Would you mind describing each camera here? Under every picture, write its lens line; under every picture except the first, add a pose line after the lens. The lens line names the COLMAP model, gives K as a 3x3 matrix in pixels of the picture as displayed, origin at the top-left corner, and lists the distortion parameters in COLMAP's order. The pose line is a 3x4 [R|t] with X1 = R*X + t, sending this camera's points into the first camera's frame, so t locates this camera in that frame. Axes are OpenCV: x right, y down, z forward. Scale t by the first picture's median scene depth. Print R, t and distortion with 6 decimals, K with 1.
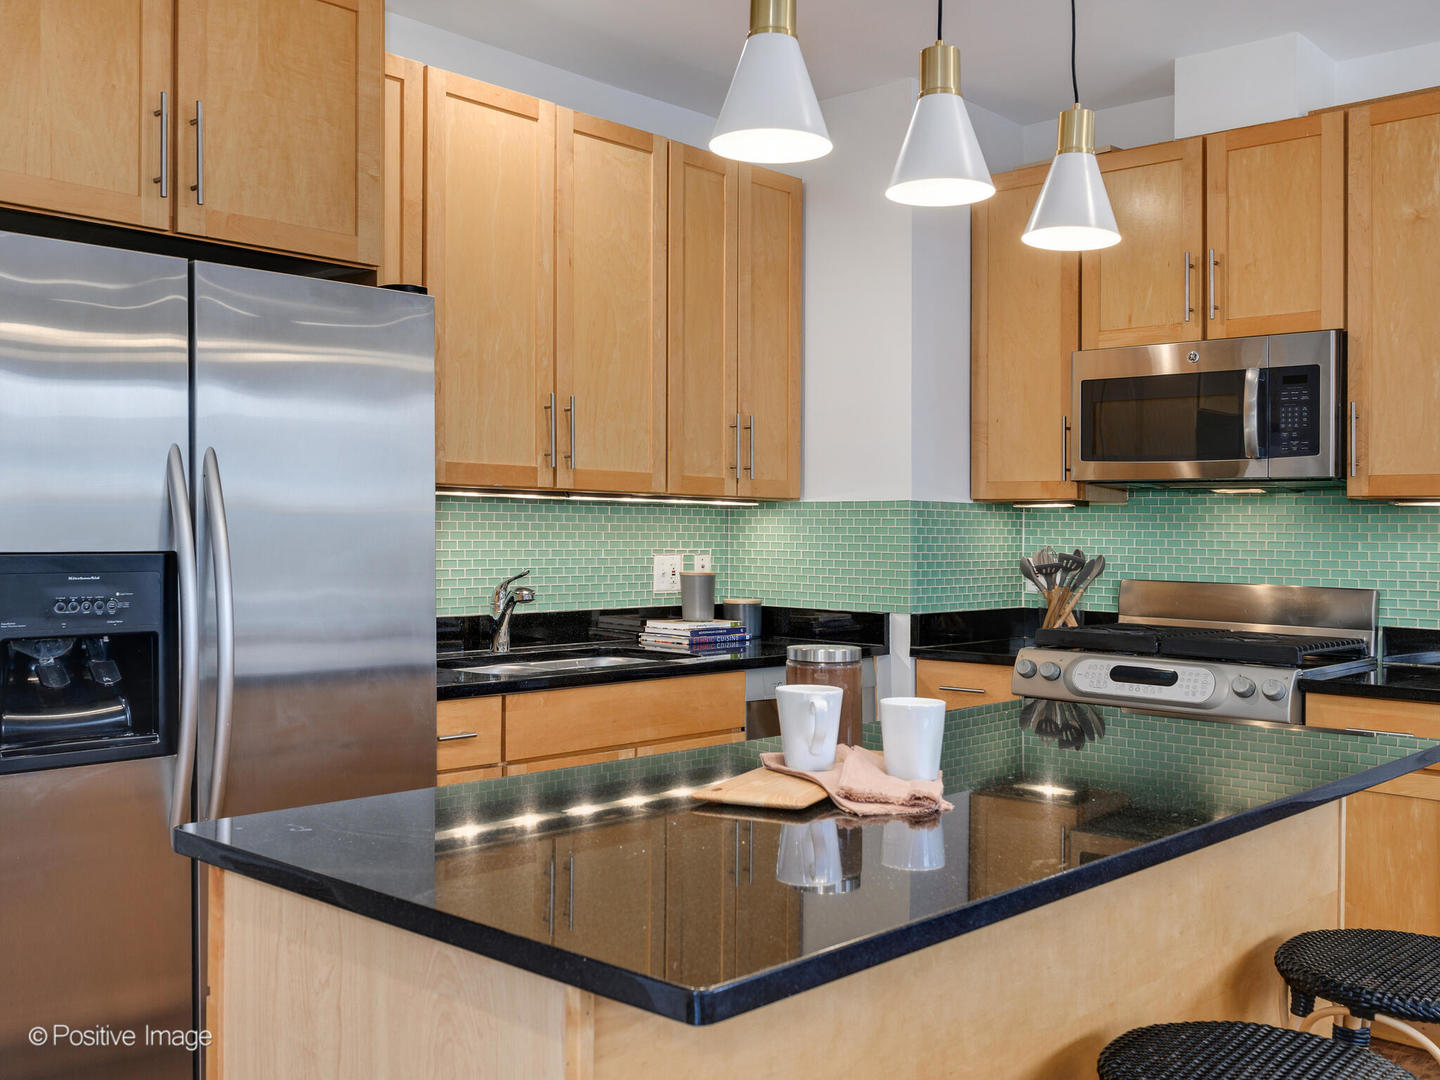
lens RADIAL K [[1354.9, 0, 719.6], [0, 1354.9, 525.4], [0, 0, 1]] dist [0.005088, 0.000000]
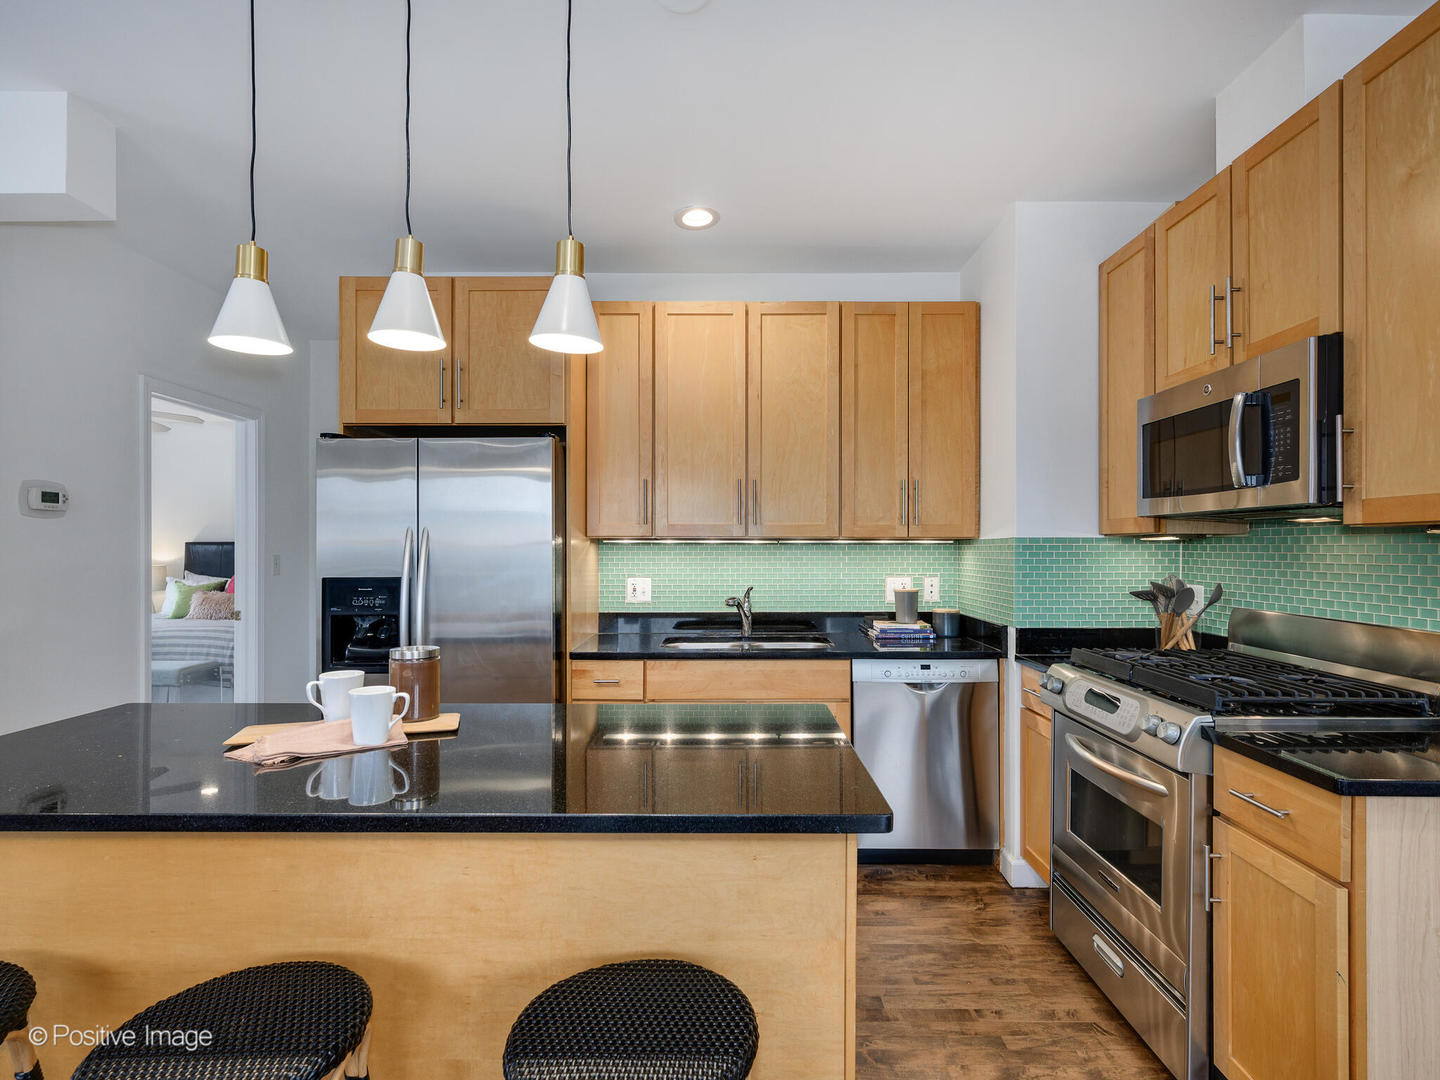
lens RADIAL K [[740.4, 0, 722.8], [0, 740.4, 547.6], [0, 0, 1]] dist [0.002734, 0.002322]
pose [[0.686794, -0.014279, -0.726711, 0.500237], [0.011863, 0.999894, -0.008435, -0.007207], [0.726755, -0.002828, 0.686891, 0.363200]]
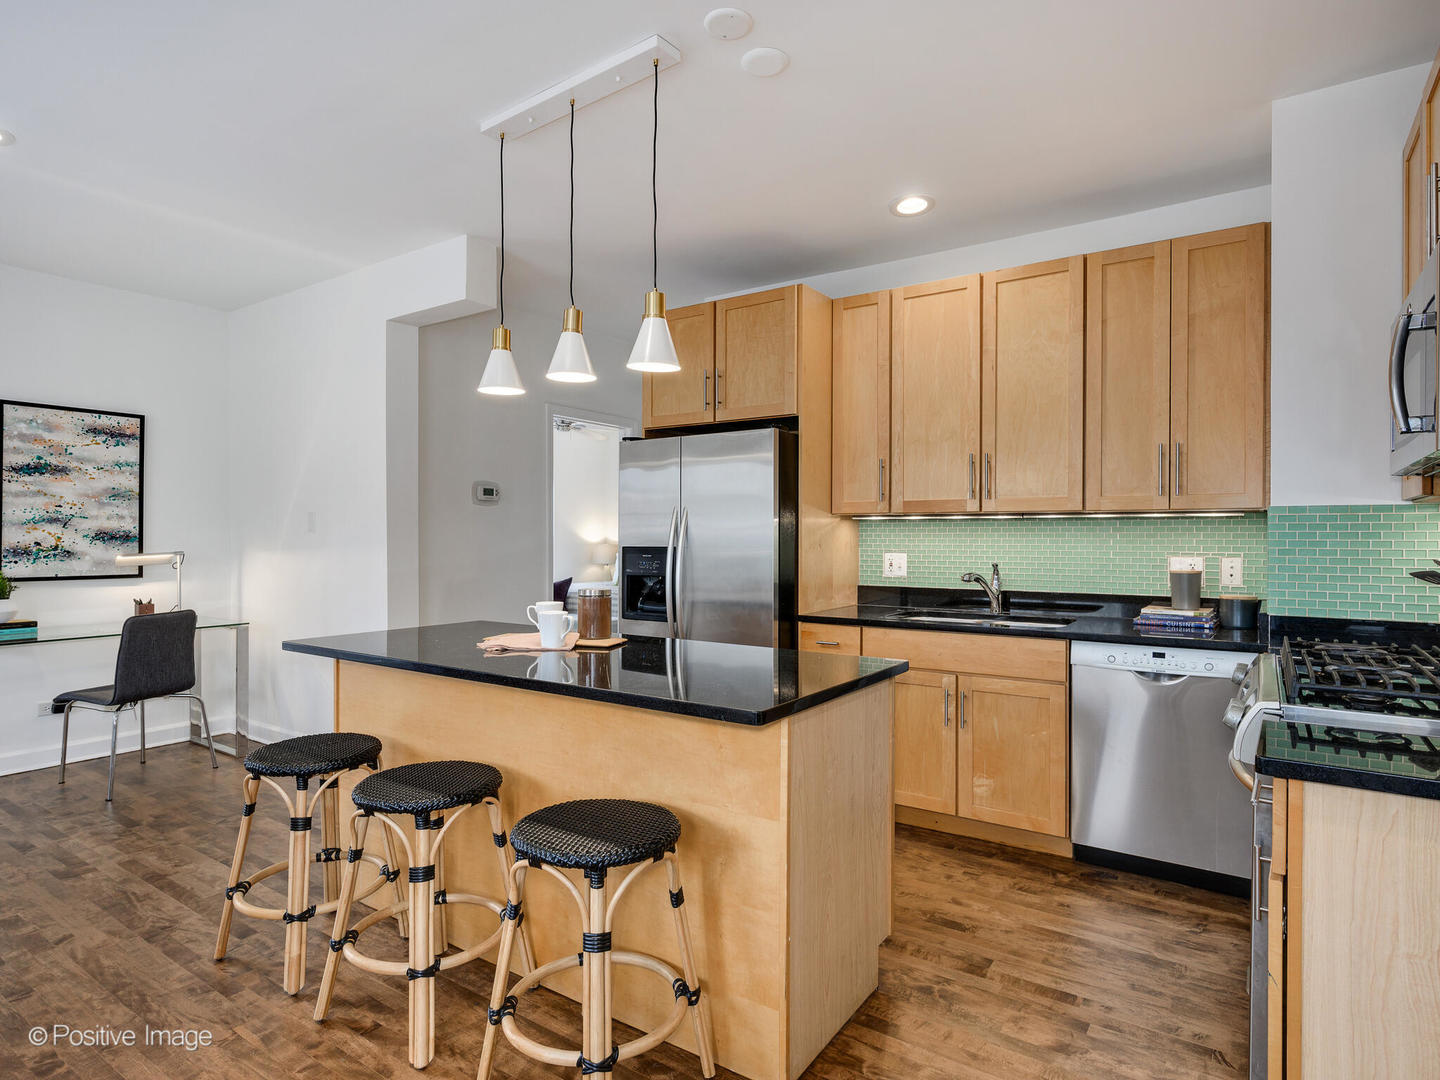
lens RADIAL K [[777.6, 0, 712.9], [0, 777.6, 541.3], [0, 0, 1]] dist [0.002656, -0.002739]
pose [[0.170054, -0.006339, -0.985414, 0.726661], [0.003854, 0.999976, -0.005767, 0.011443], [0.985427, -0.002817, 0.170074, 0.524937]]
